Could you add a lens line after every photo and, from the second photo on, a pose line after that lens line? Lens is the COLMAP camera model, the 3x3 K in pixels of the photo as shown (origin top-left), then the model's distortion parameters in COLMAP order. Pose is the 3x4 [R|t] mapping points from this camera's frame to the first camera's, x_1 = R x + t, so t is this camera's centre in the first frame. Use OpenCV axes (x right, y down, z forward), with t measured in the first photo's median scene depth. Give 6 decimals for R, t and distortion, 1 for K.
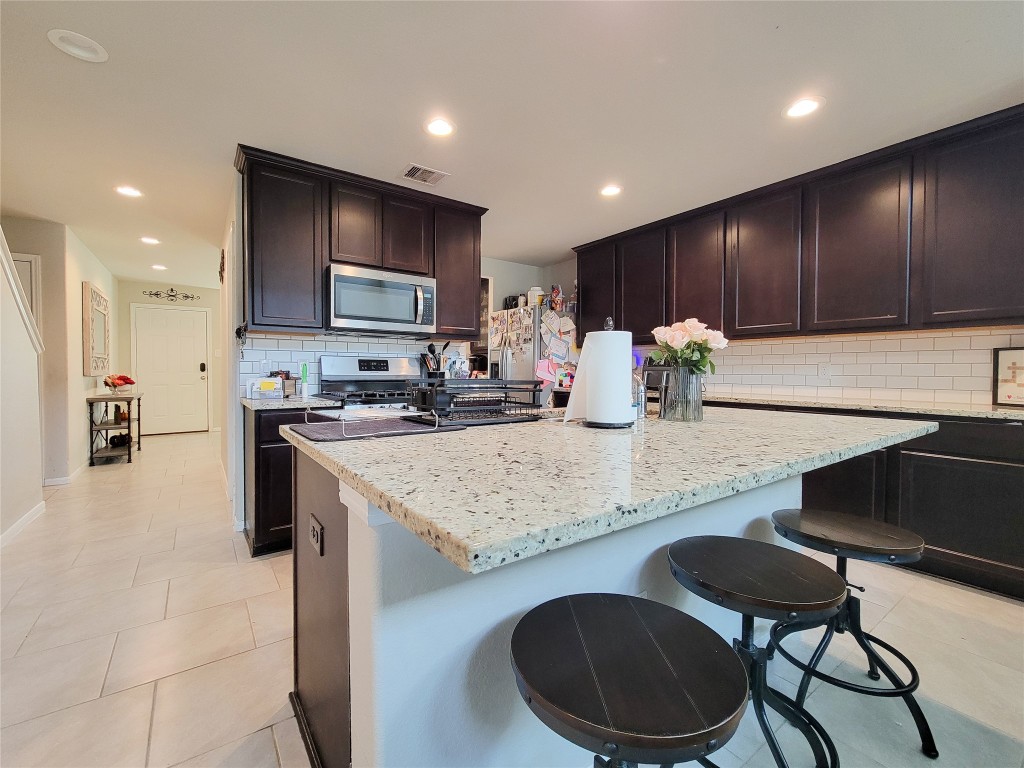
lens RADIAL K [[411.5, 0, 512.1], [0, 411.5, 377.8], [0, 0, 1]] dist [0.000474, -0.000181]
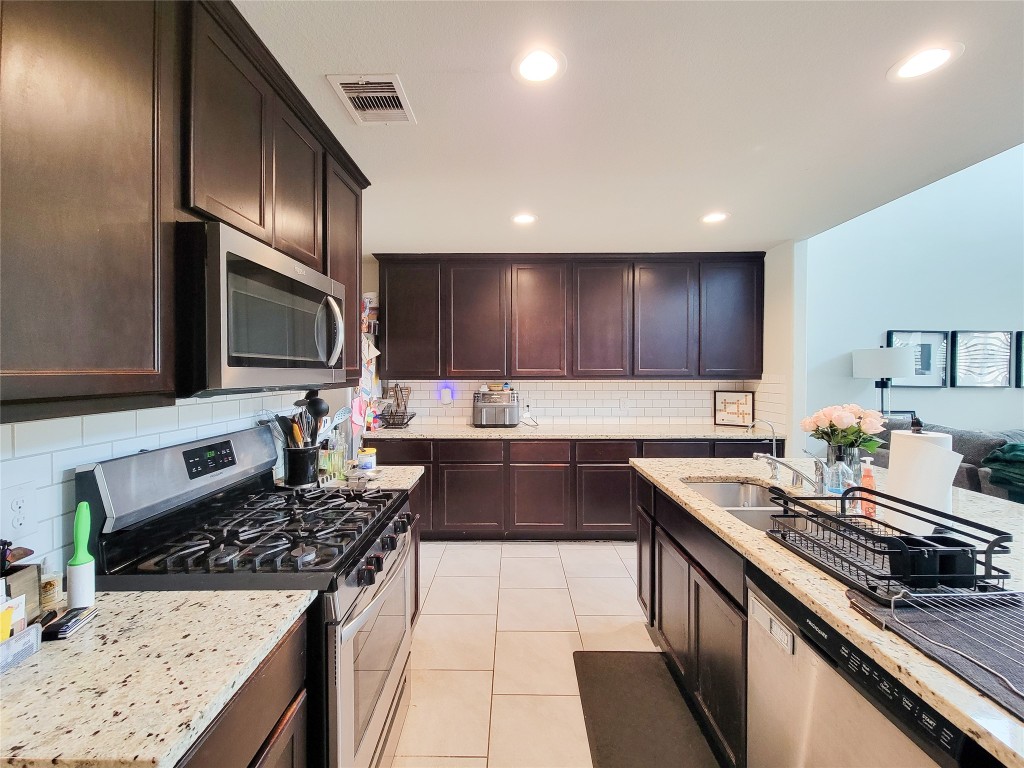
lens RADIAL K [[411.5, 0, 512.1], [0, 411.5, 377.8], [0, 0, 1]] dist [0.000474, -0.000181]
pose [[0.610203, -0.015681, 0.792090, -0.531066], [0.021713, 0.999760, 0.003065, -0.120845], [-0.791948, 0.015328, 0.610397, 0.519061]]
